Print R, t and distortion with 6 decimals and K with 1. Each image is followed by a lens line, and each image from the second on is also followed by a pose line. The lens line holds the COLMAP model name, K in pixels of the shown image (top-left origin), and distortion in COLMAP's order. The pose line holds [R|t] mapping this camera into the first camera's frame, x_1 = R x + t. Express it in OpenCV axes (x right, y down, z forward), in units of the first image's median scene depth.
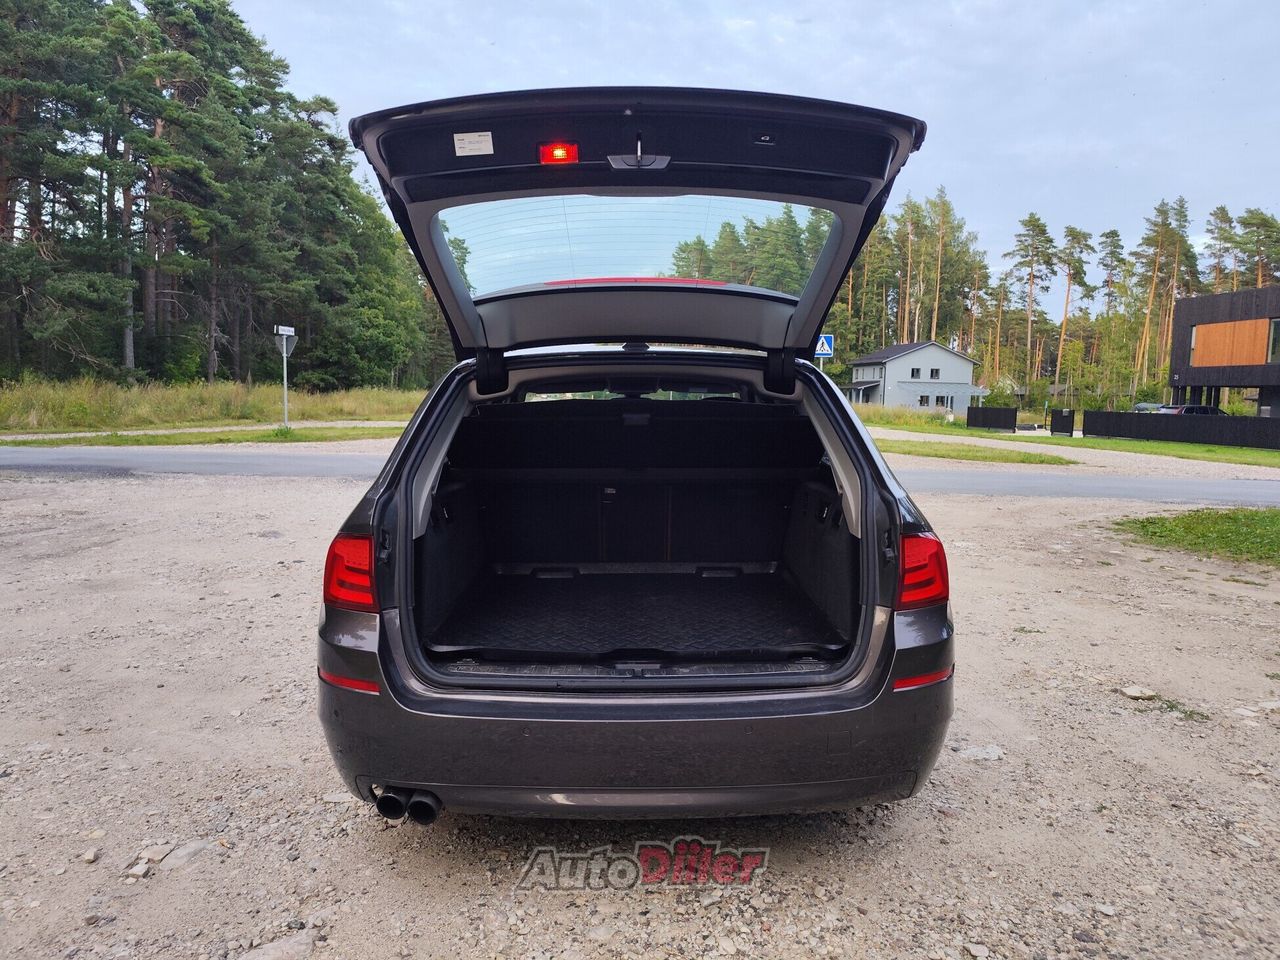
lens RADIAL K [[894.5, 0, 660.8], [0, 894.5, 485.4], [0, 0, 1]] dist [0.038423, -0.037252]
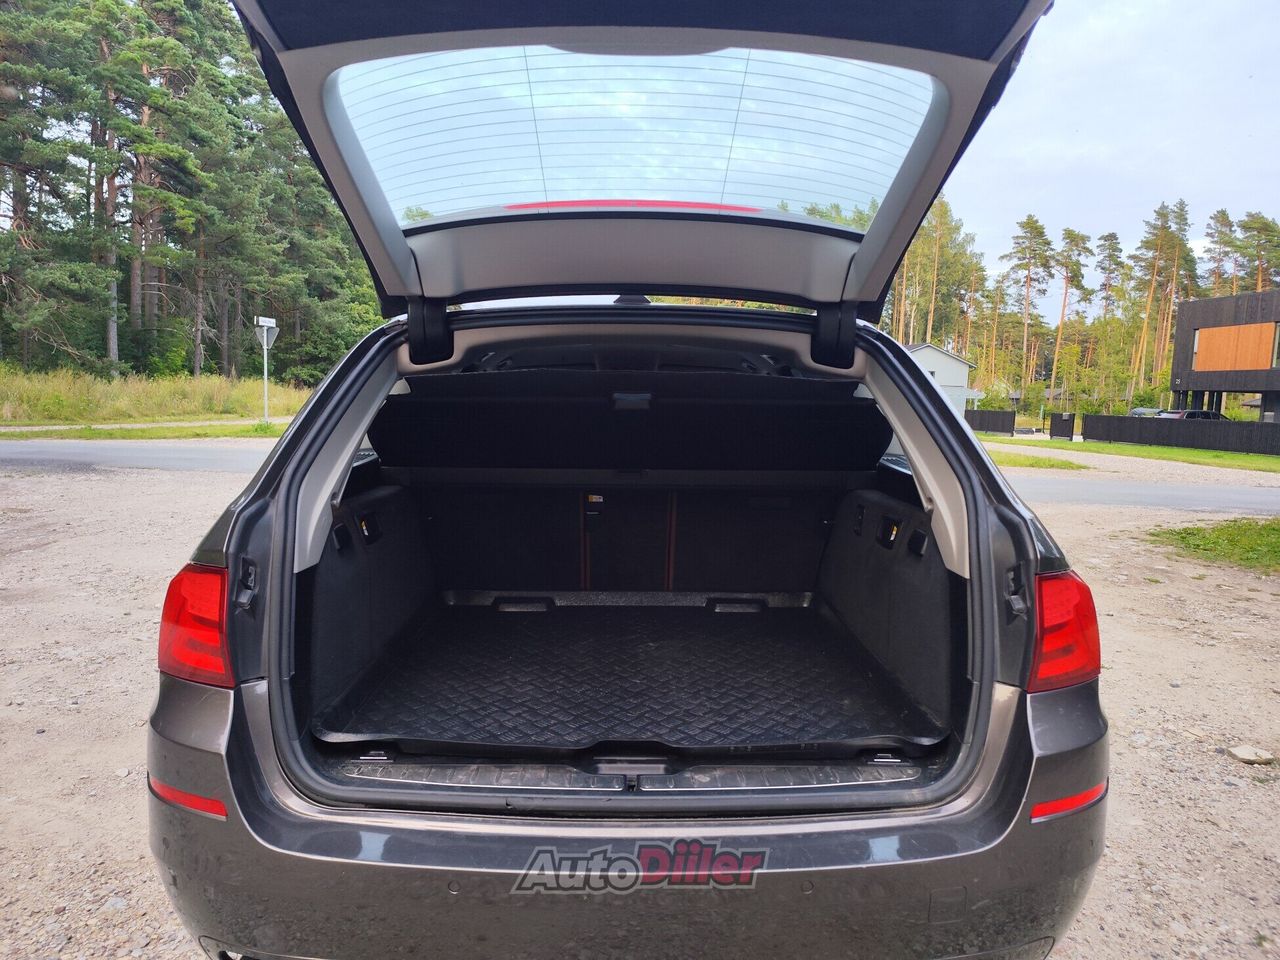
lens RADIAL K [[894.5, 0, 647.8], [0, 894.5, 492.0], [0, 0, 1]] dist [0.038423, -0.037252]
pose [[0.999931, 0.010604, -0.005044, -0.000701], [-0.010568, 0.999920, 0.006995, -0.000425], [0.005118, -0.006941, 0.999963, 0.019257]]
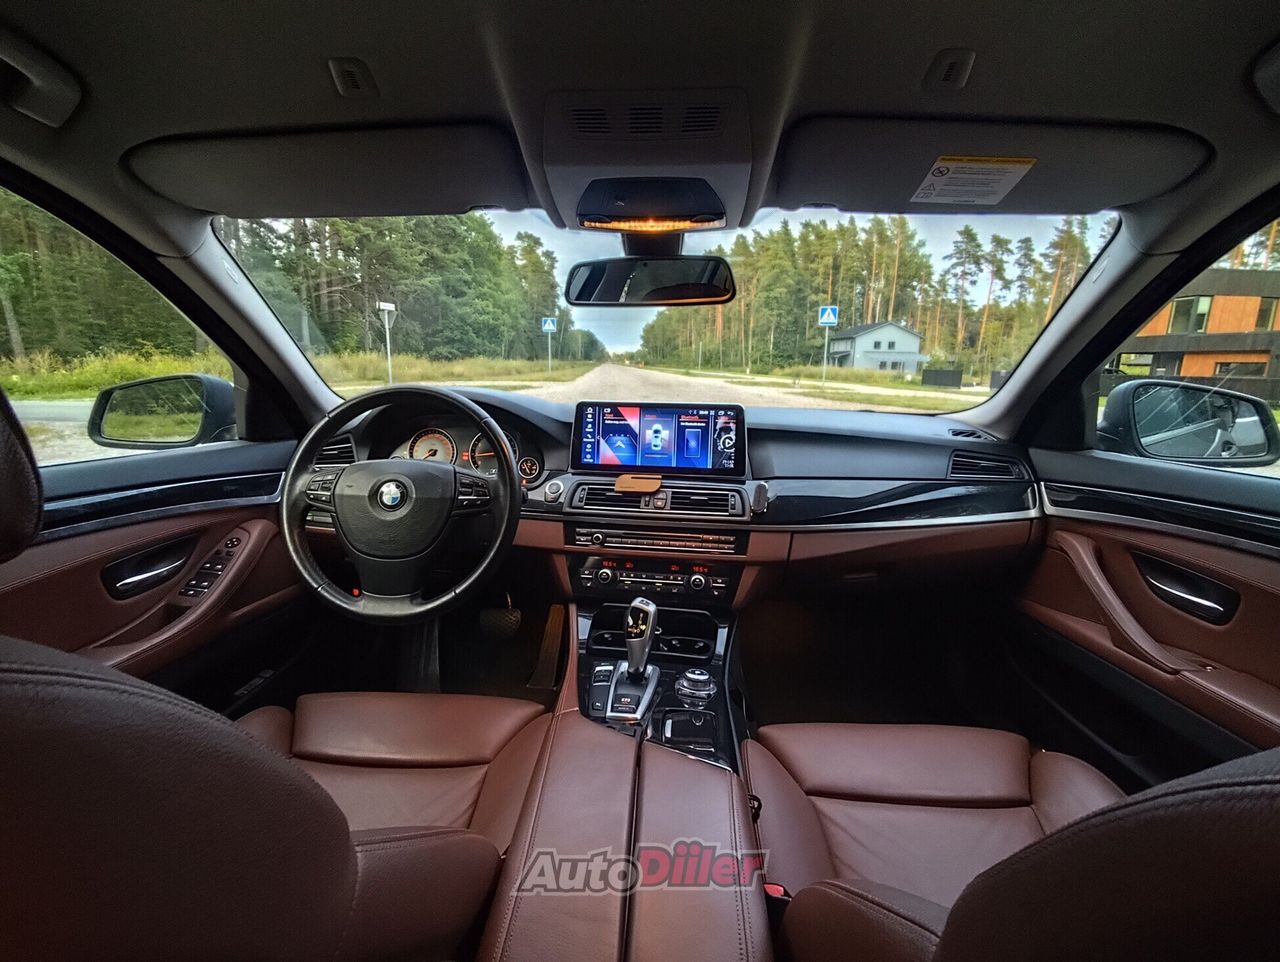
lens RADIAL K [[604.7, 0, 641.2], [0, 604.7, 485.9], [0, 0, 1]] dist [-0.009019, 0.001625]
pose [[0.996783, 0.009077, -0.079633, -0.002685], [-0.001124, 0.995051, 0.099357, -0.006111], [0.080141, -0.098948, 0.991860, 0.101008]]
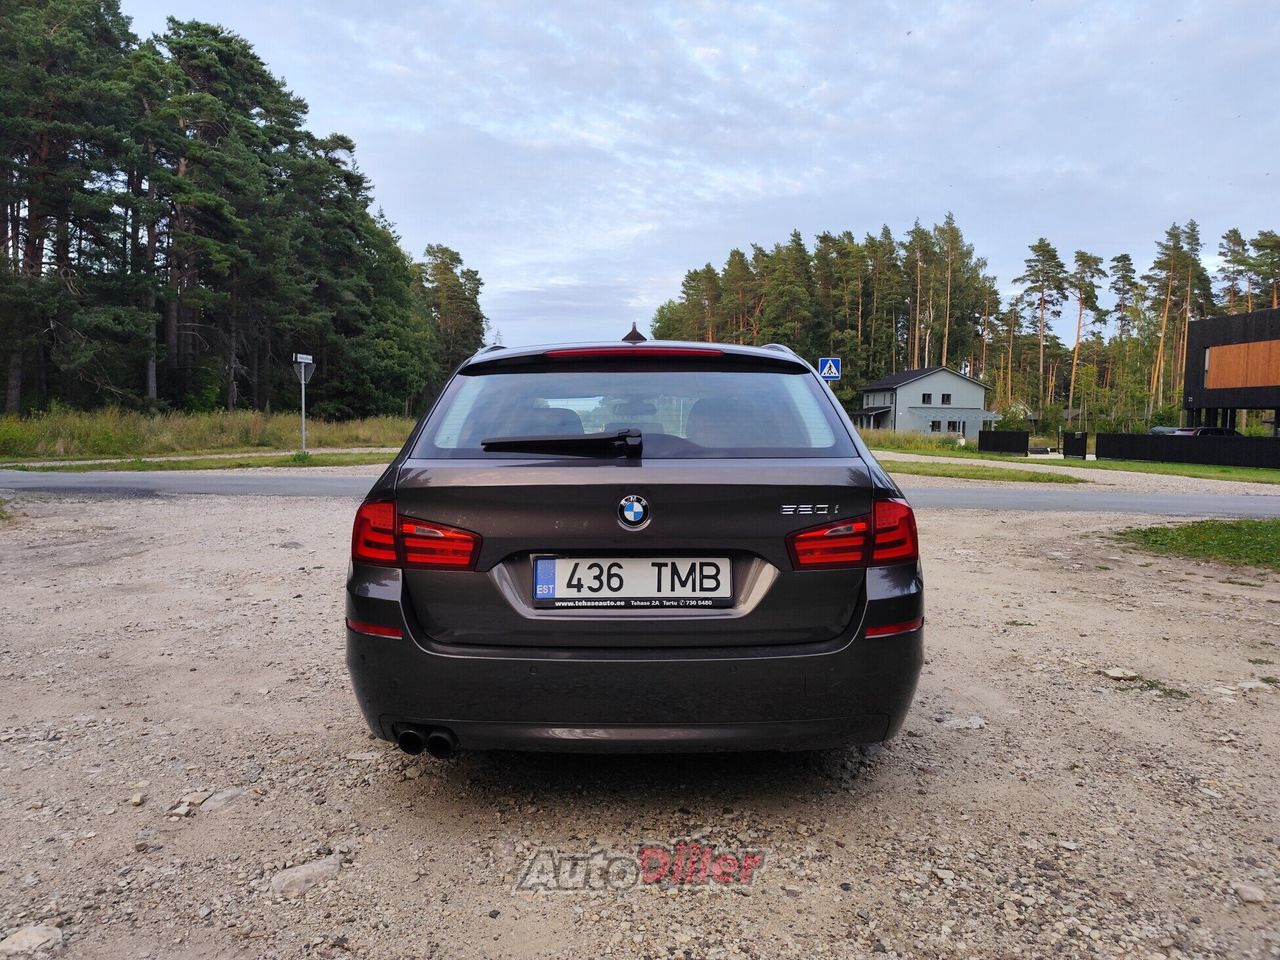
lens RADIAL K [[894.5, 0, 650.8], [0, 894.5, 485.5], [0, 0, 1]] dist [0.038423, -0.037252]
pose [[0.999688, -0.006951, -0.024009, 0.001387], [0.006189, 0.999479, -0.031686, 0.004181], [0.024217, 0.031528, 0.999209, -0.005922]]
